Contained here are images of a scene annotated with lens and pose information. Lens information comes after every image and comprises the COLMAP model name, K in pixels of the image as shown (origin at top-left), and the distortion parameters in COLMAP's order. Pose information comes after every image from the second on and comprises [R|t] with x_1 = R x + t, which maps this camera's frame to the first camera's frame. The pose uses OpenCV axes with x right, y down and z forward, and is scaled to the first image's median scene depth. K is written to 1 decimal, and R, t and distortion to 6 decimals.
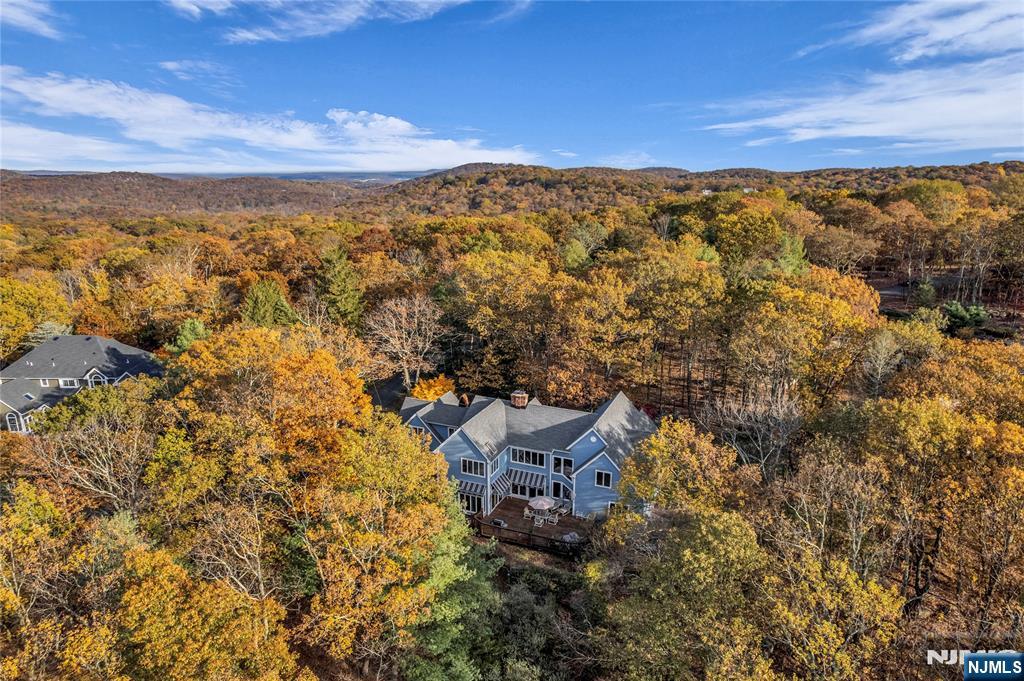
lens RADIAL K [[643.4, 0, 512.0], [0, 643.4, 340.5], [0, 0, 1]] dist [-0.042967, 0.000489]
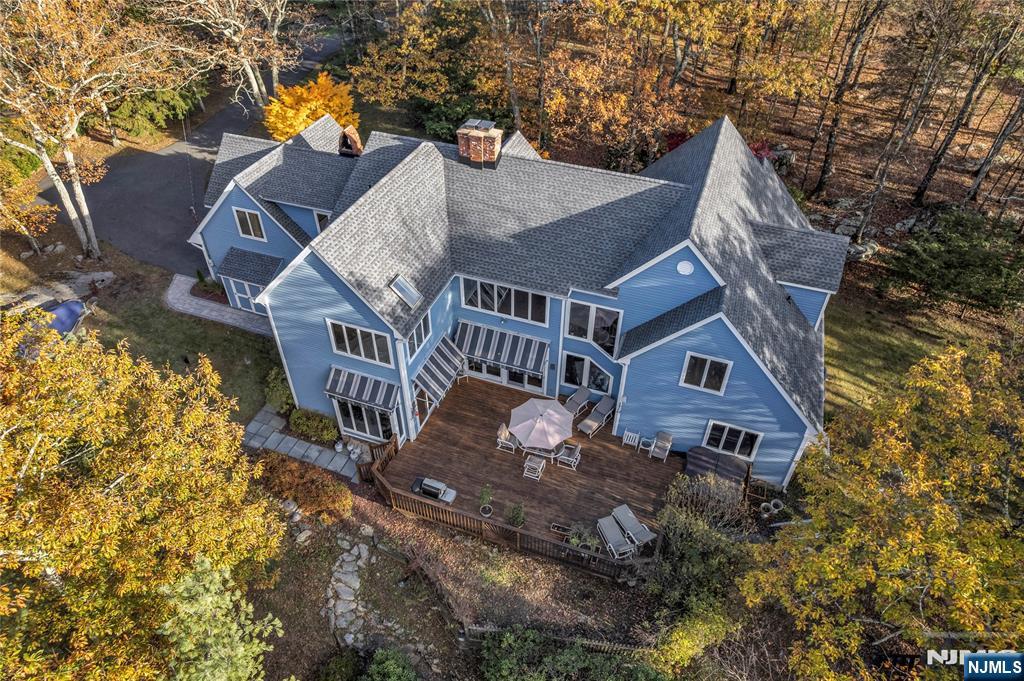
lens RADIAL K [[643.4, 0, 512.0], [0, 643.4, 340.5], [0, 0, 1]] dist [-0.042967, 0.000489]
pose [[0.998889, -0.028357, 0.037649, 0.013220], [0.008704, 0.896016, 0.443937, 0.026812], [-0.046323, -0.443116, 0.895267, 0.604326]]
